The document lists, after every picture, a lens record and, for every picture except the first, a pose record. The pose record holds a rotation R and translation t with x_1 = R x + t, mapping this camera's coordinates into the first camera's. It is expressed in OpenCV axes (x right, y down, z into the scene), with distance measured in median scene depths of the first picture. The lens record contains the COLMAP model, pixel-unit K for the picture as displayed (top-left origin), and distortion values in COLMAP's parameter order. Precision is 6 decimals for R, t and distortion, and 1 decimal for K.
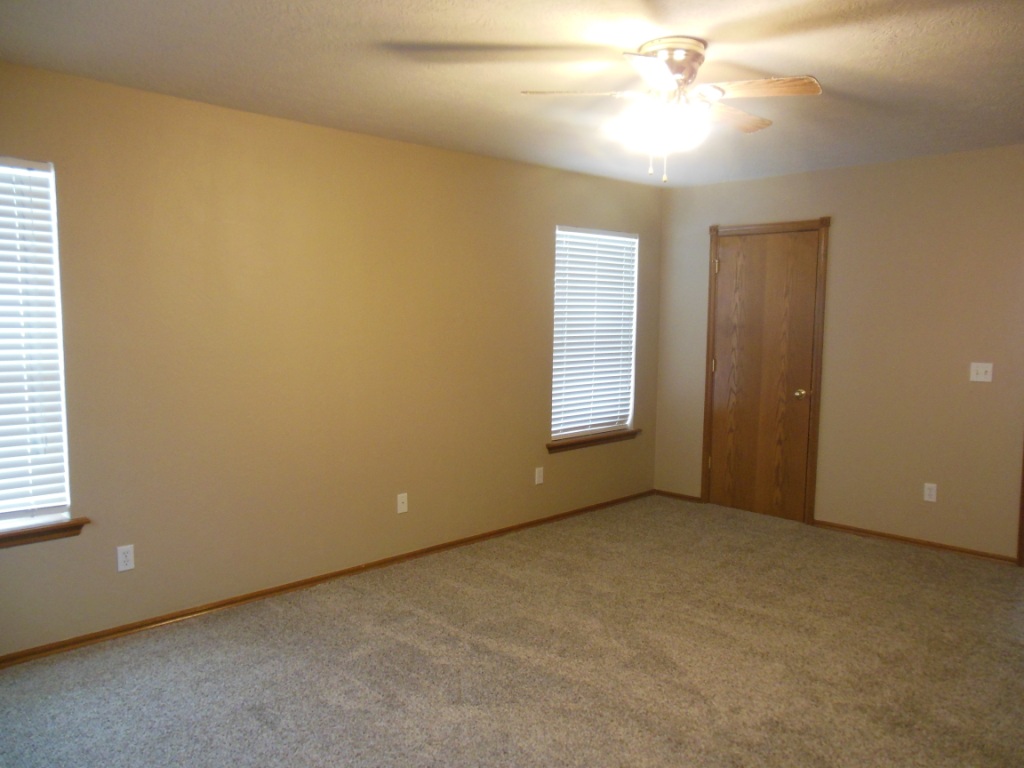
lens RADIAL K [[780.4, 0, 512.0], [0, 780.4, 384.0], [0, 0, 1]] dist [0.001812, 0.005248]
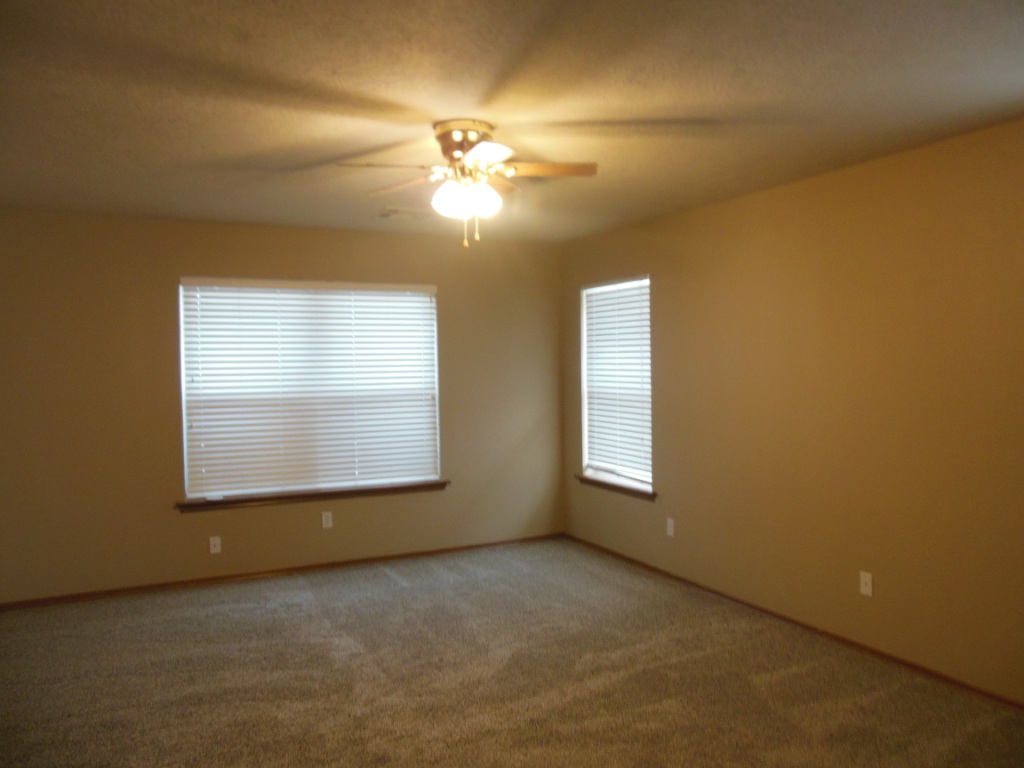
lens RADIAL K [[780.4, 0, 512.0], [0, 780.4, 384.0], [0, 0, 1]] dist [0.001812, 0.005248]
pose [[-0.310089, 0.026507, -0.950338, 1.037211], [-0.064094, 0.996754, 0.048715, -0.104756], [0.948545, 0.076017, -0.307383, 1.192041]]
